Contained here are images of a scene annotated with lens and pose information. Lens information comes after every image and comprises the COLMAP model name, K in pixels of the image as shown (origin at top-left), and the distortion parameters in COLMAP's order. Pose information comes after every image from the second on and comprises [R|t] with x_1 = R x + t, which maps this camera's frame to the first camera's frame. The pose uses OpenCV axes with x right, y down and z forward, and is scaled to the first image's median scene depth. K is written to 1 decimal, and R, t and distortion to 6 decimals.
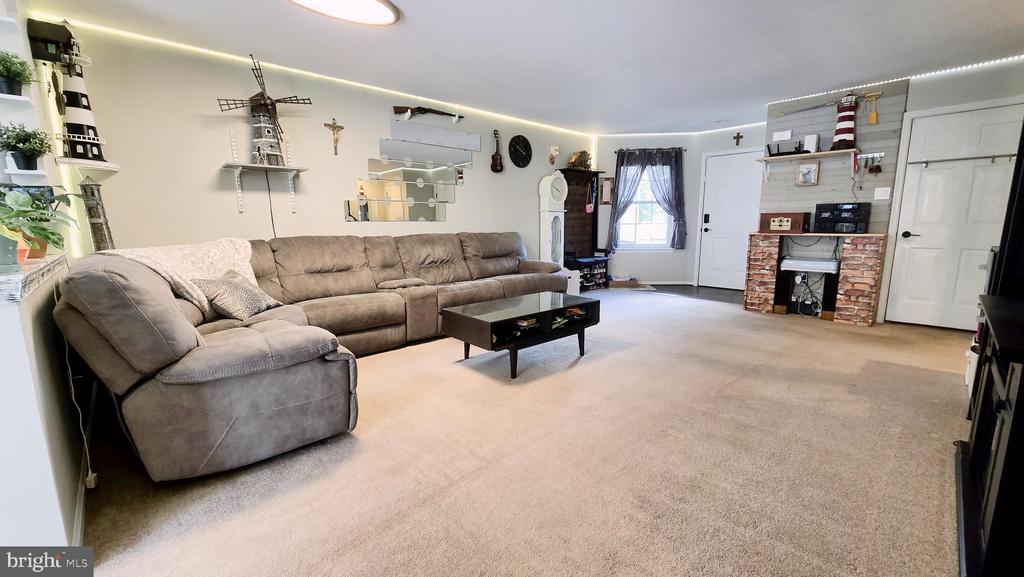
lens RADIAL K [[427.2, 0, 512.0], [0, 427.2, 288.5], [0, 0, 1]] dist [-0.007386, -0.000272]
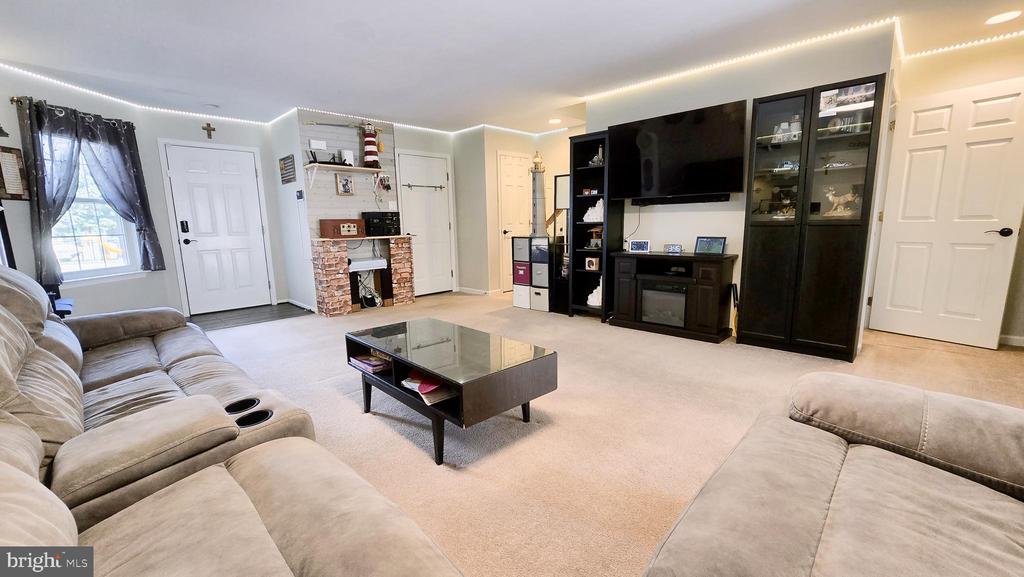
lens RADIAL K [[410.5, 0, 512.0], [0, 410.5, 288.5], [0, 0, 1]] dist [-0.001090, -0.000068]
pose [[-0.034976, -0.150086, 0.988054, -0.419648], [0.175287, 0.972412, 0.153915, -0.091326], [-0.983896, 0.178577, -0.007703, 0.613583]]
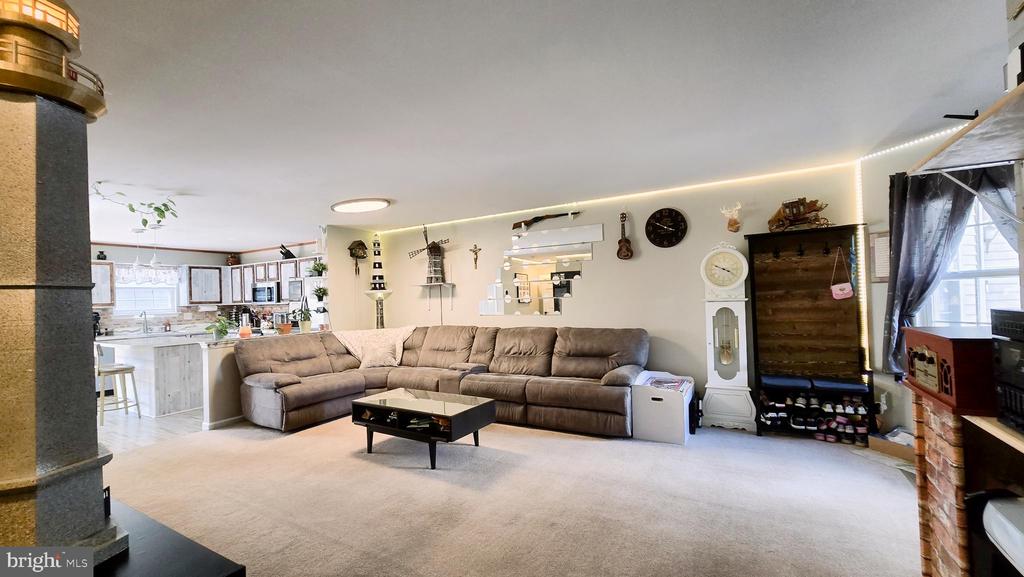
lens RADIAL K [[427.2, 0, 512.0], [0, 427.2, 288.5], [0, 0, 1]] dist [-0.007386, -0.000272]
pose [[0.282875, -0.025036, -0.958830, 0.817075], [-0.120285, 0.990841, -0.061359, -0.147219], [0.951585, 0.132690, 0.277273, 0.608296]]
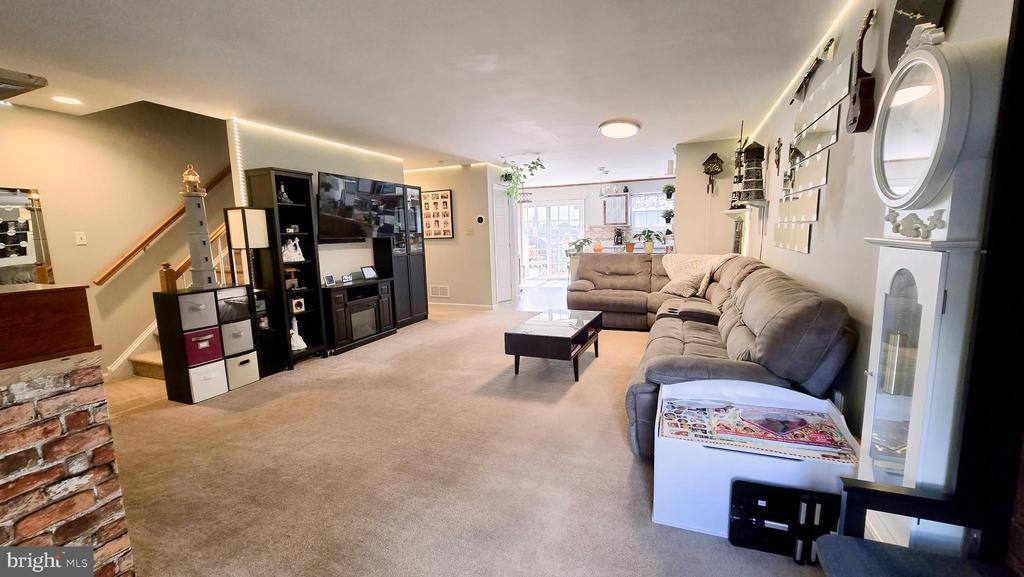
lens RADIAL K [[427.2, 0, 512.0], [0, 427.2, 288.5], [0, 0, 1]] dist [-0.007386, -0.000272]
pose [[-0.914654, 0.087283, -0.394701, 0.428566], [-0.026423, 0.961414, 0.273835, -0.265531], [0.403372, 0.260894, -0.877055, 1.385582]]
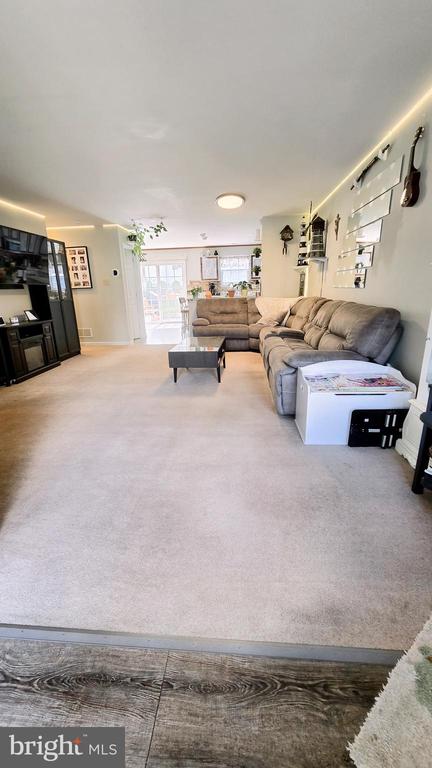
lens RADIAL K [[320.4, 0, 216.0], [0, 320.4, 384.0], [0, 0, 1]] dist [-0.007386, -0.000272]
pose [[-0.747601, 0.220141, -0.626603, 0.565470], [-0.067027, 0.913643, 0.400954, -0.231493], [0.660758, 0.341753, -0.668285, 1.359766]]
